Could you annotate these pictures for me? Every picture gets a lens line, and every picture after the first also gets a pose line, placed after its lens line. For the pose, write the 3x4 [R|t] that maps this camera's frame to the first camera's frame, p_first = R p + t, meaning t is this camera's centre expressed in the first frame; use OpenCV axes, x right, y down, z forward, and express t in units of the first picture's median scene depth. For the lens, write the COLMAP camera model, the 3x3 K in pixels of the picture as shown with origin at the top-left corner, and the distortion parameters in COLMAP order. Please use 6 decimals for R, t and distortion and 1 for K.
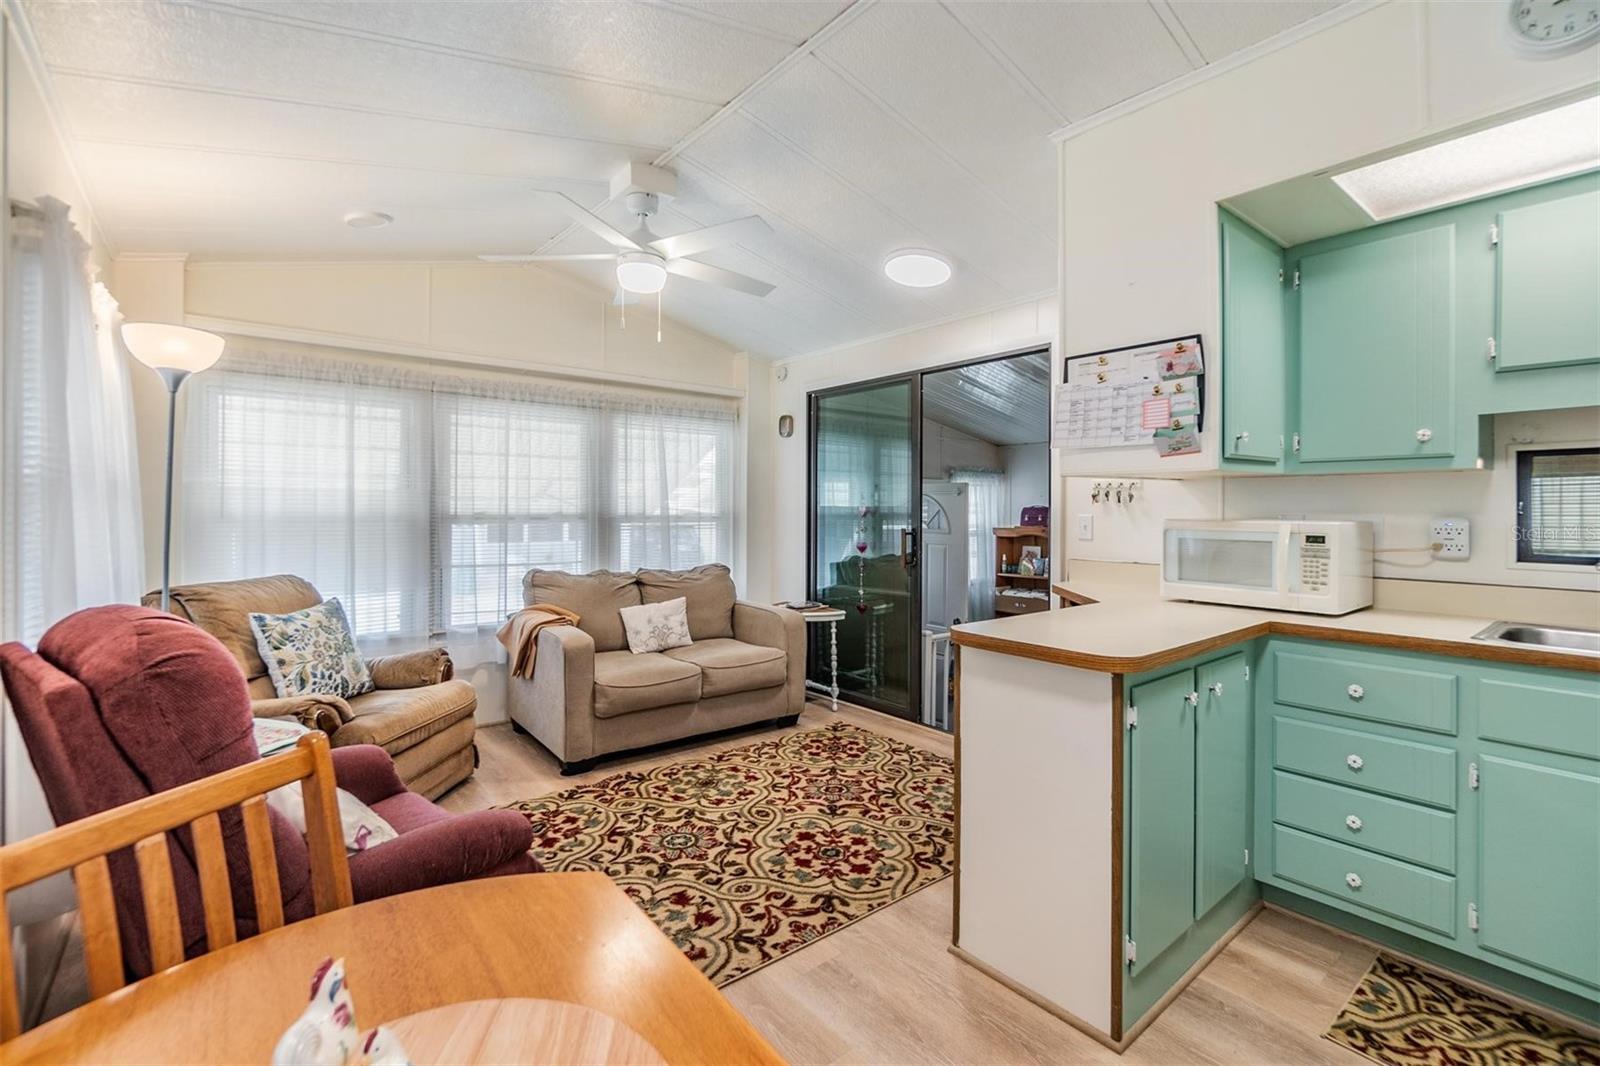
lens RADIAL K [[704.6, 0, 799.9], [0, 704.6, 505.2], [0, 0, 1]] dist [-0.001803, 0.000822]
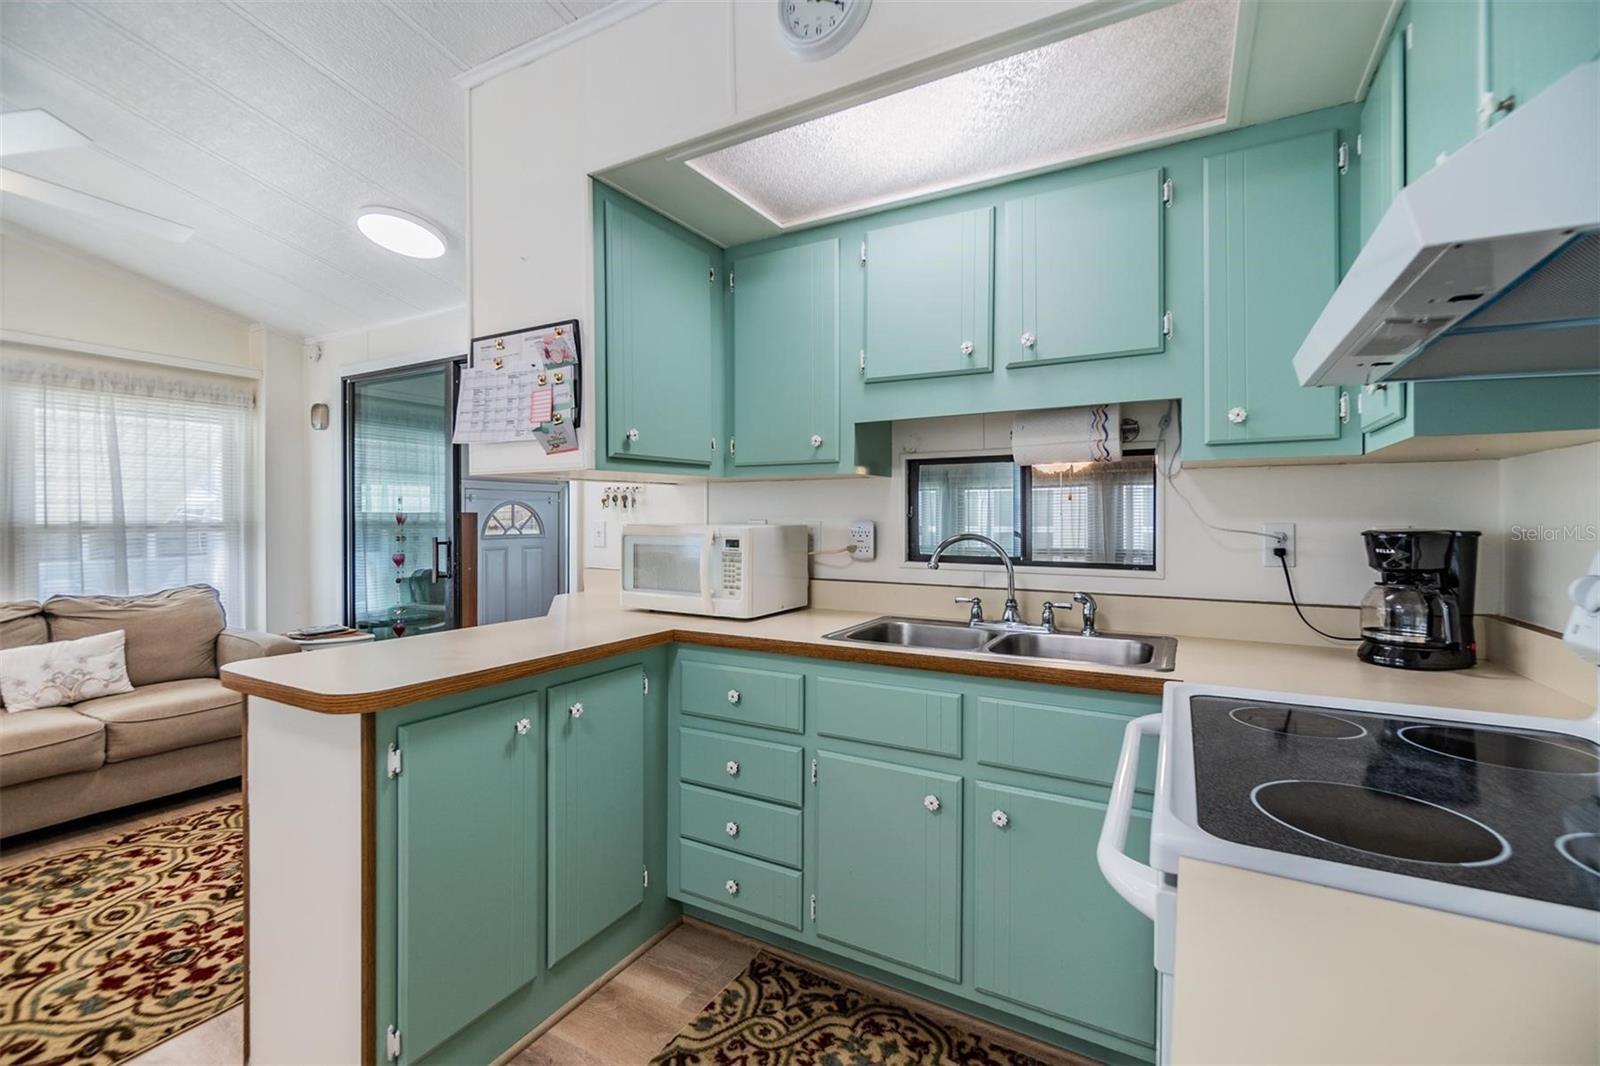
lens RADIAL K [[697.9, 0, 795.4], [0, 697.9, 522.0], [0, 0, 1]] dist [-0.002425, 0.000234]
pose [[0.932191, -0.004959, 0.361932, 0.439672], [0.000440, 0.999921, 0.012568, 0.005859], [-0.361966, -0.011556, 0.932120, 0.050176]]
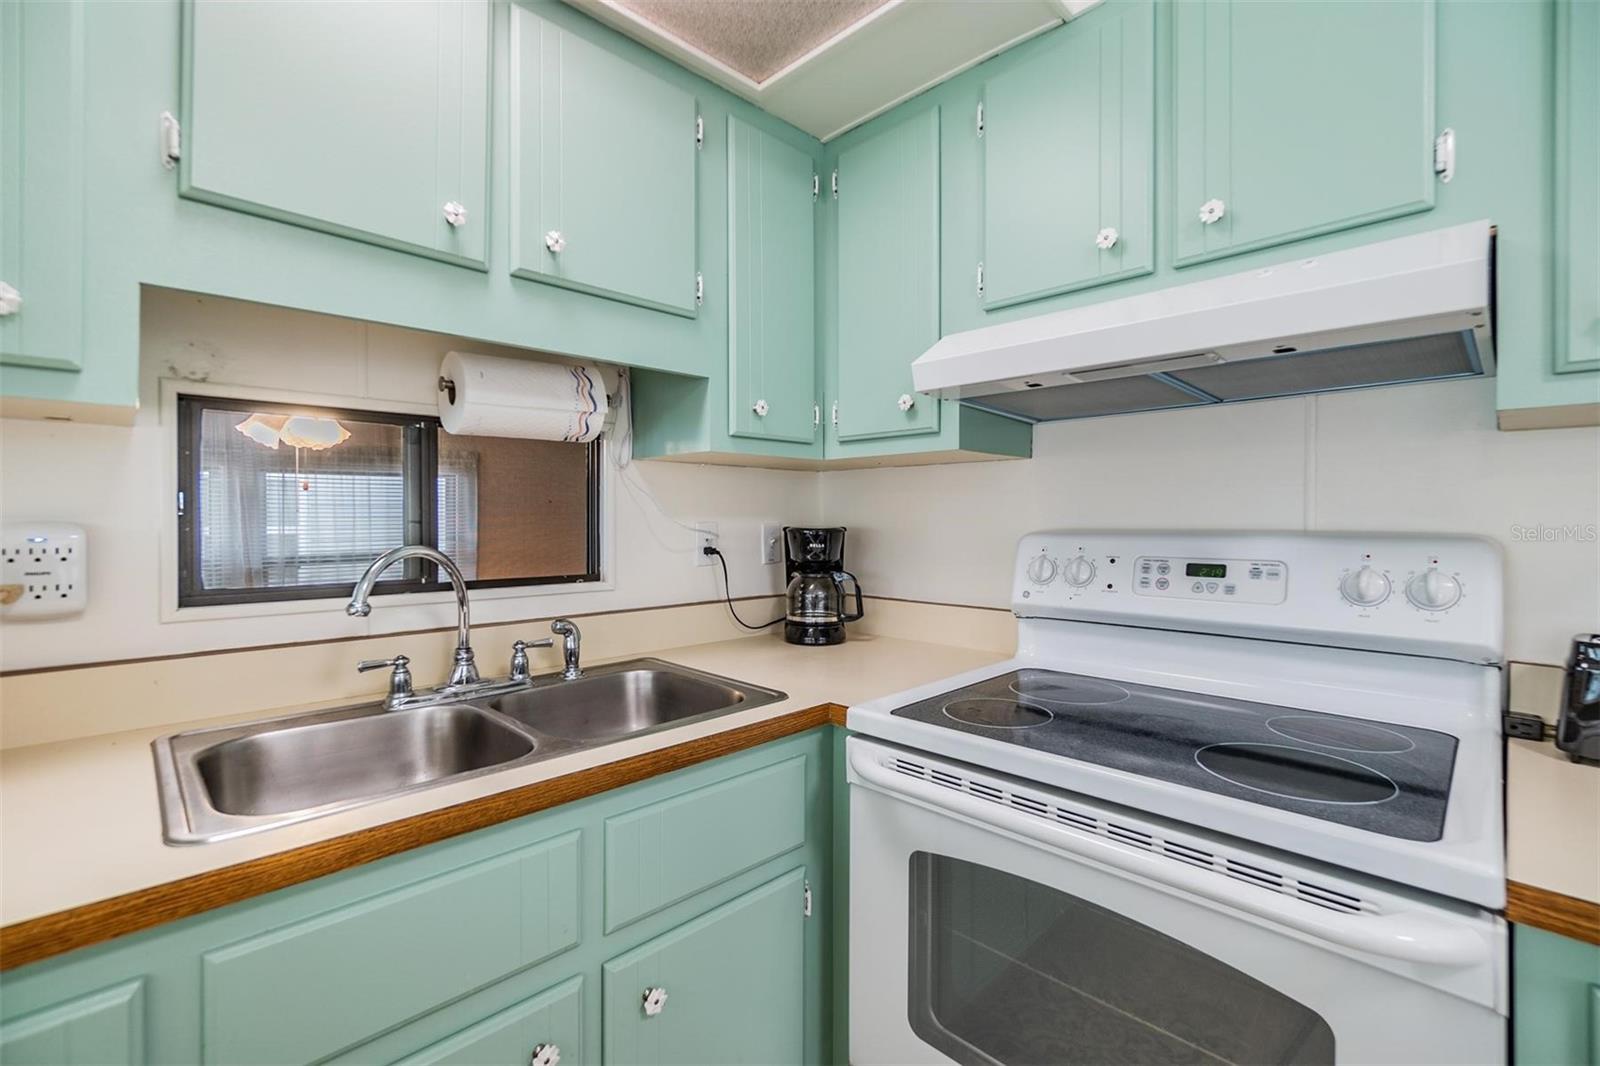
lens RADIAL K [[697.9, 0, 795.4], [0, 697.9, 522.0], [0, 0, 1]] dist [-0.002425, 0.000234]
pose [[-0.084201, -0.010862, 0.996390, 0.444891], [-0.007222, 0.999921, 0.010291, 0.008739], [-0.996423, -0.006329, -0.084273, 0.558750]]
